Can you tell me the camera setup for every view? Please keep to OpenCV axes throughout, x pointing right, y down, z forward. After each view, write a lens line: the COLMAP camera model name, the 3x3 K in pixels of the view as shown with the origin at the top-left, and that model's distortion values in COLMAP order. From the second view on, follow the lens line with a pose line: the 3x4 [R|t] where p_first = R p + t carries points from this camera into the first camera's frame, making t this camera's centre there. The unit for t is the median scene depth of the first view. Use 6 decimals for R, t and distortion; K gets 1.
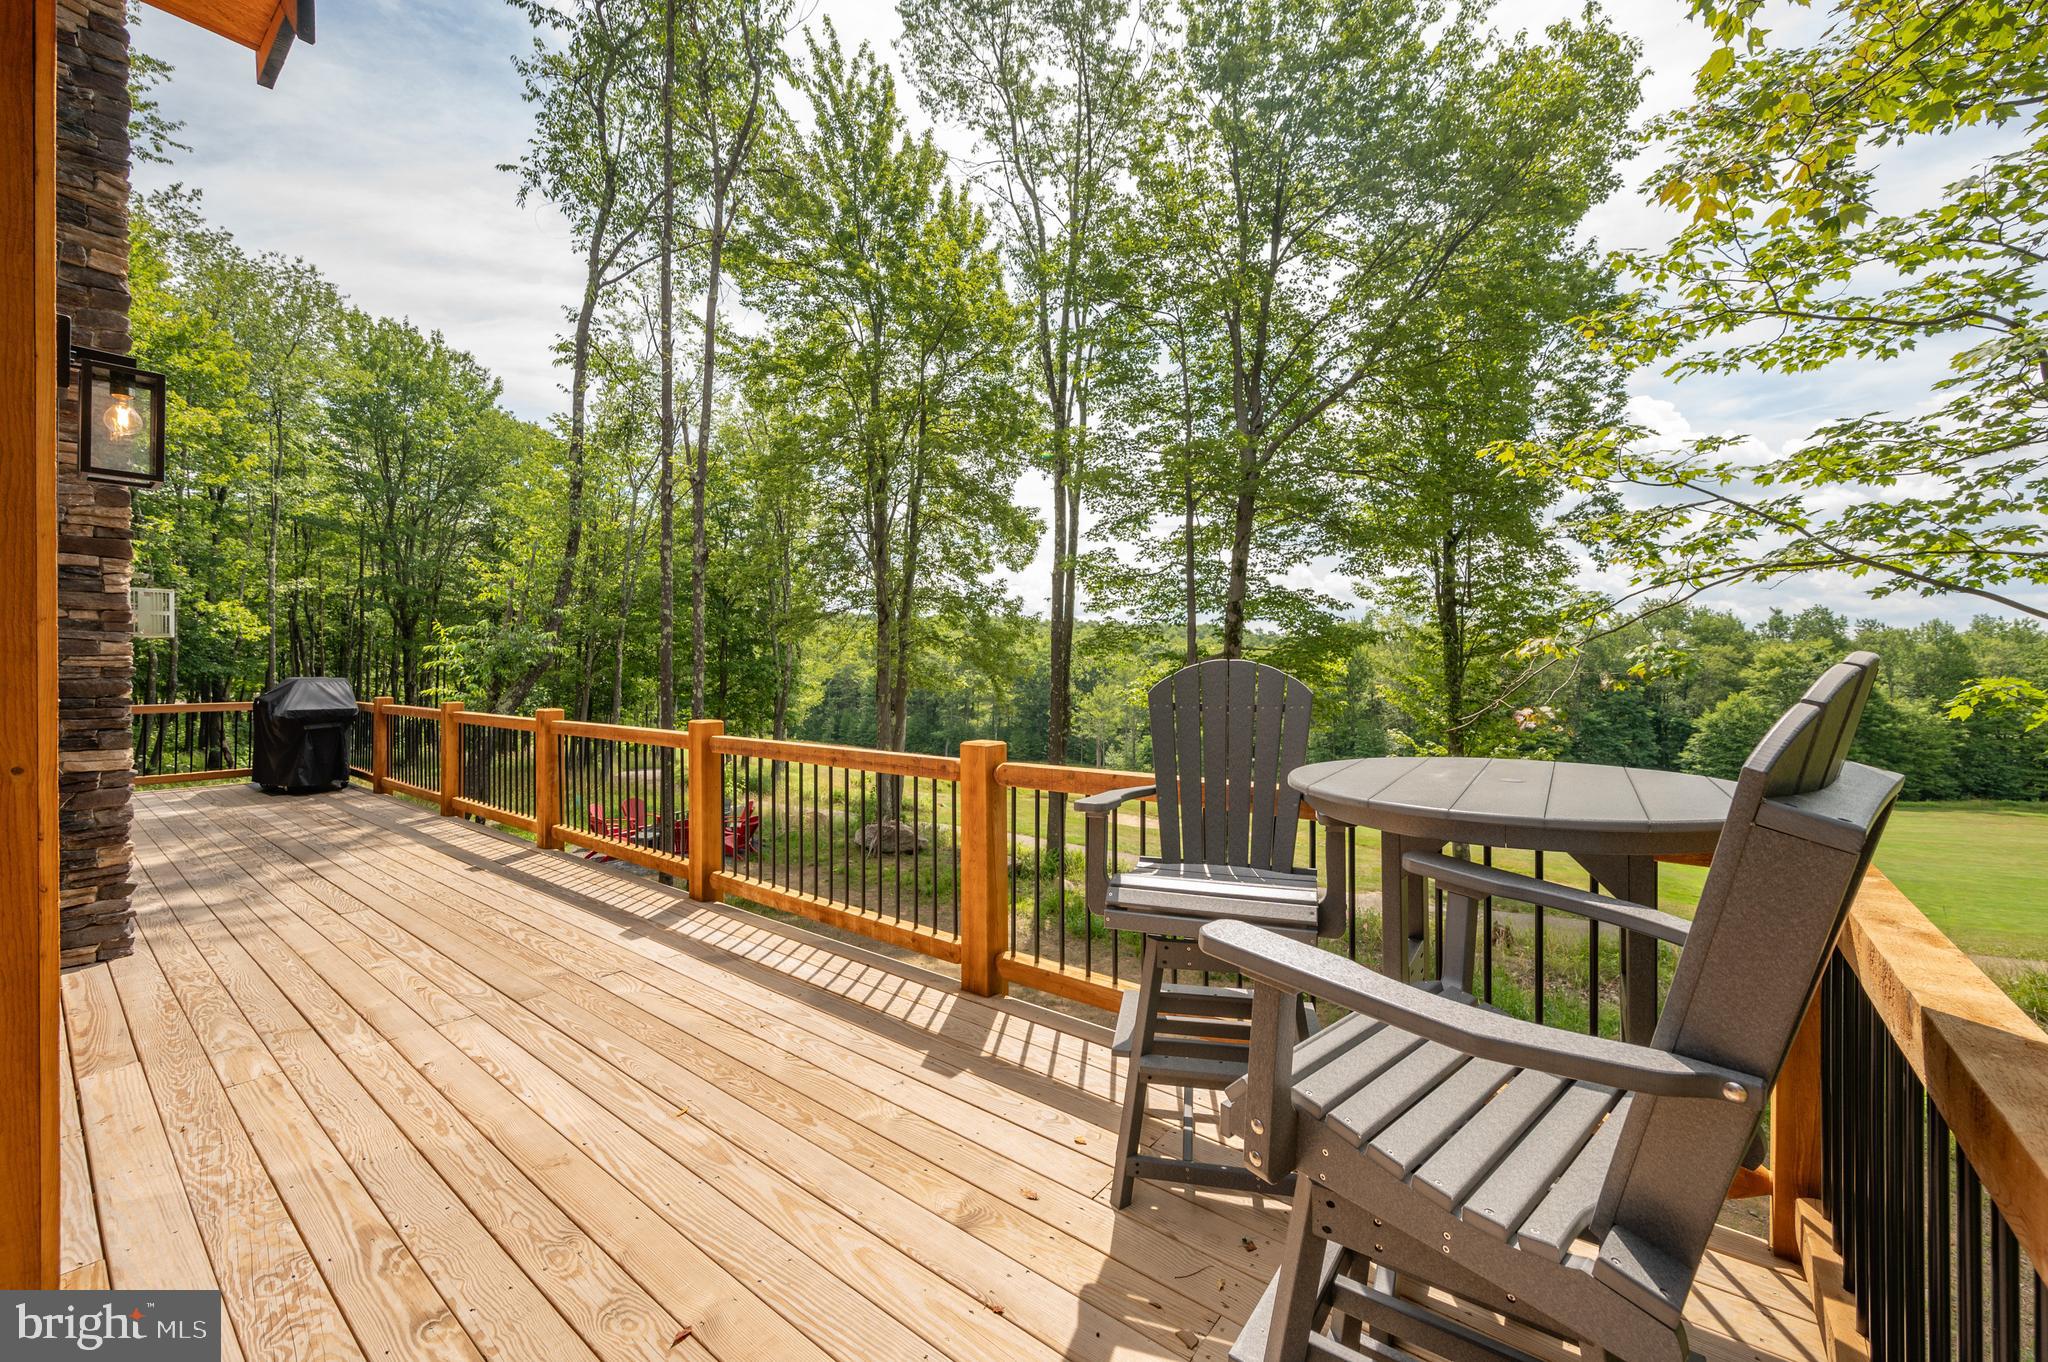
lens RADIAL K [[820.2, 0, 1033.6], [0, 820.2, 674.0], [0, 0, 1]] dist [-0.003029, -0.000428]
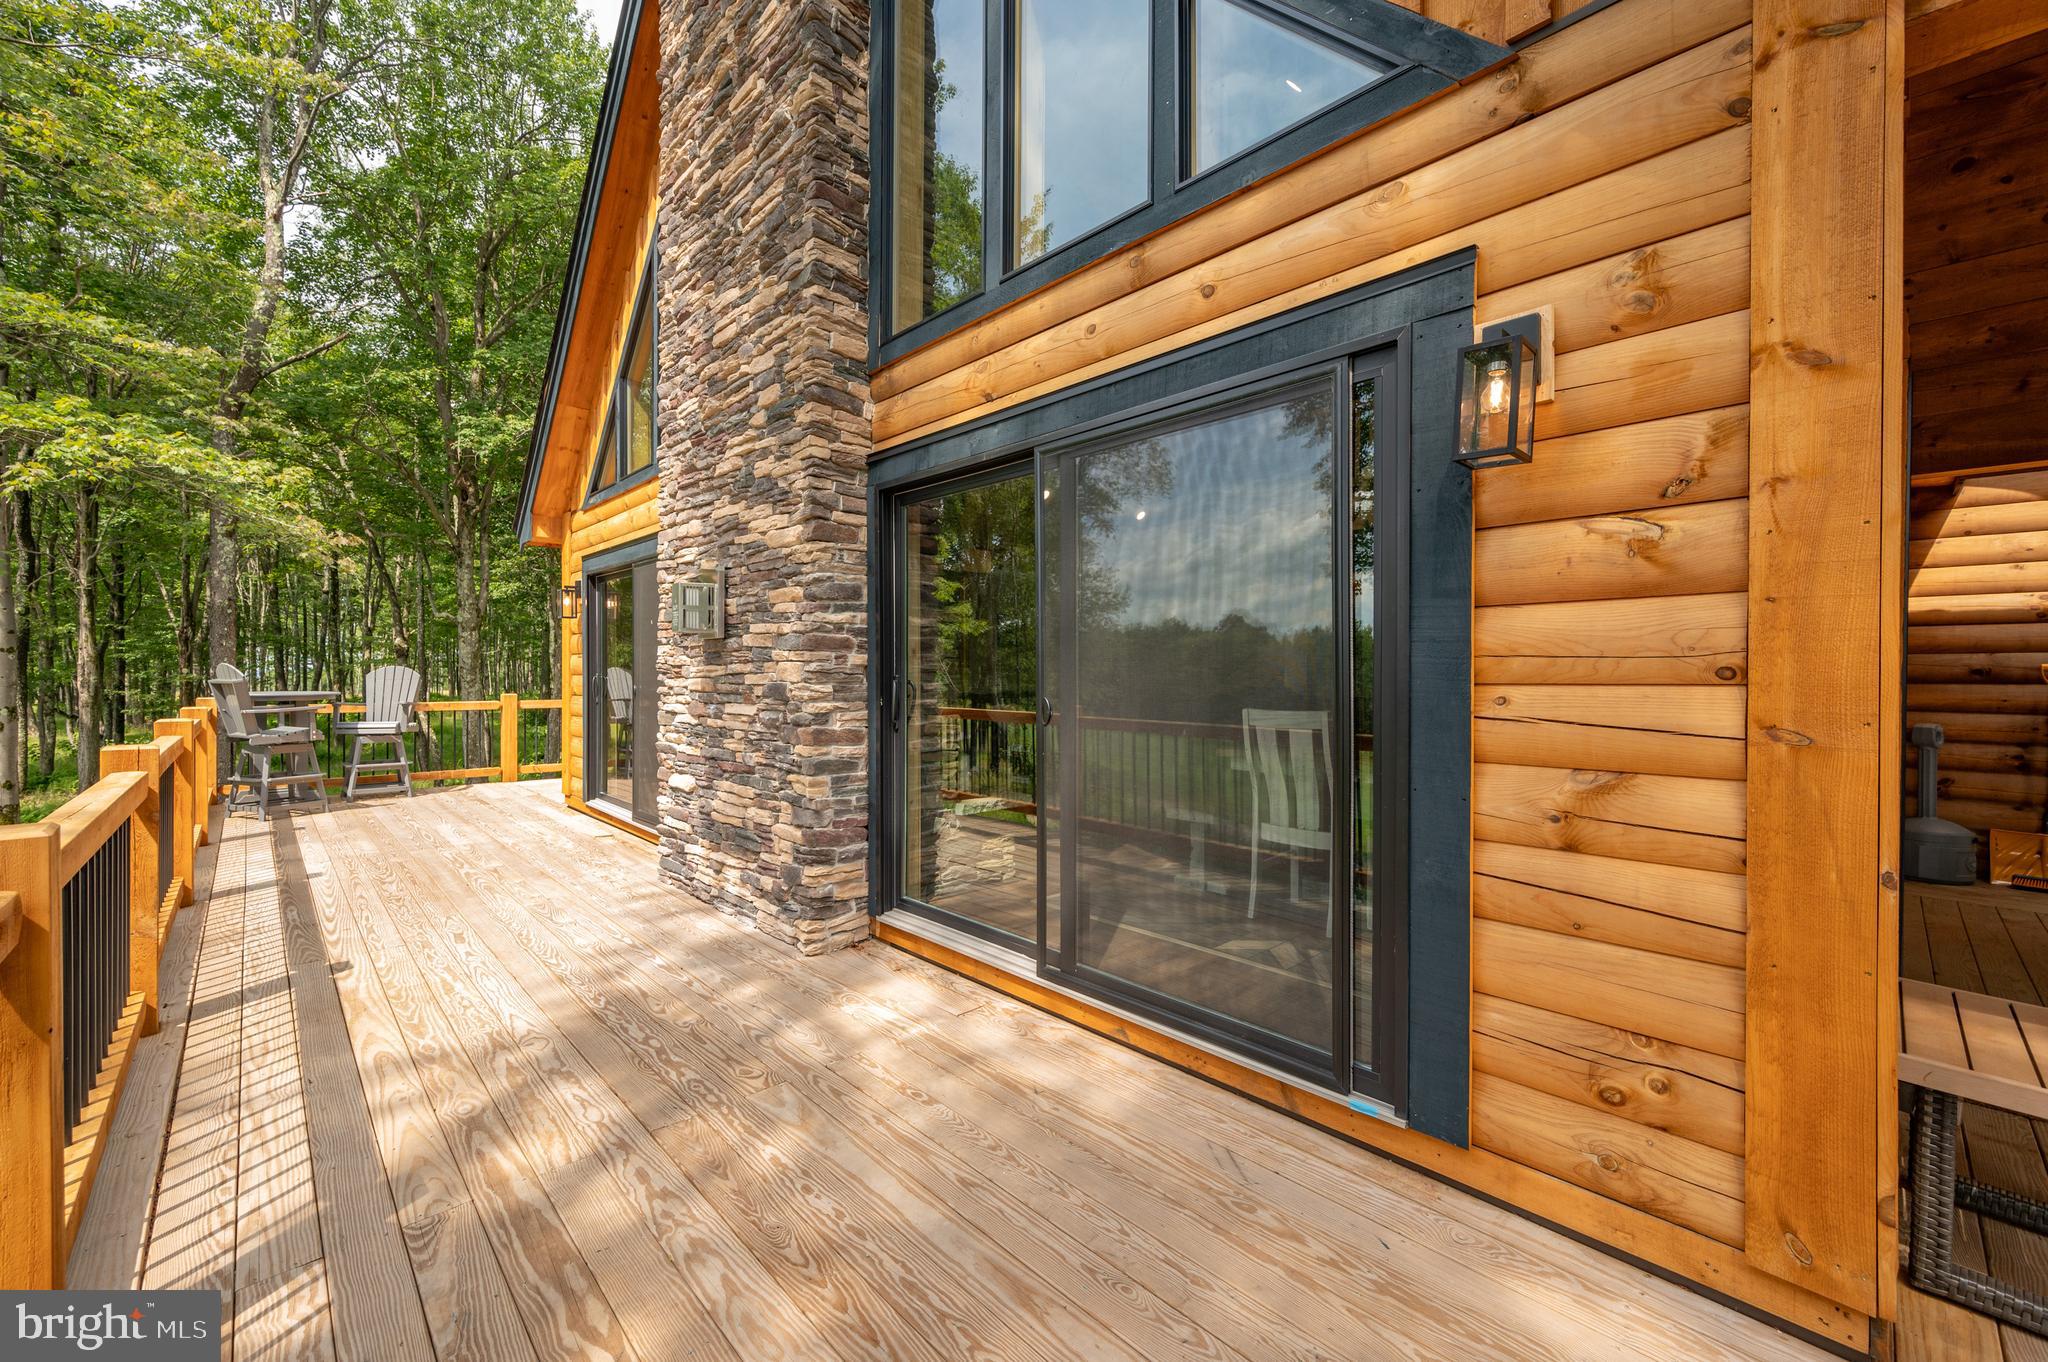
lens RADIAL K [[820.2, 0, 1024.2], [0, 820.2, 672.6], [0, 0, 1]] dist [-0.003029, -0.000428]
pose [[-0.991018, -0.007868, 0.133500, -0.263728], [-0.007056, 0.999954, 0.006556, -0.005156], [-0.133546, 0.005556, -0.991027, 0.406286]]
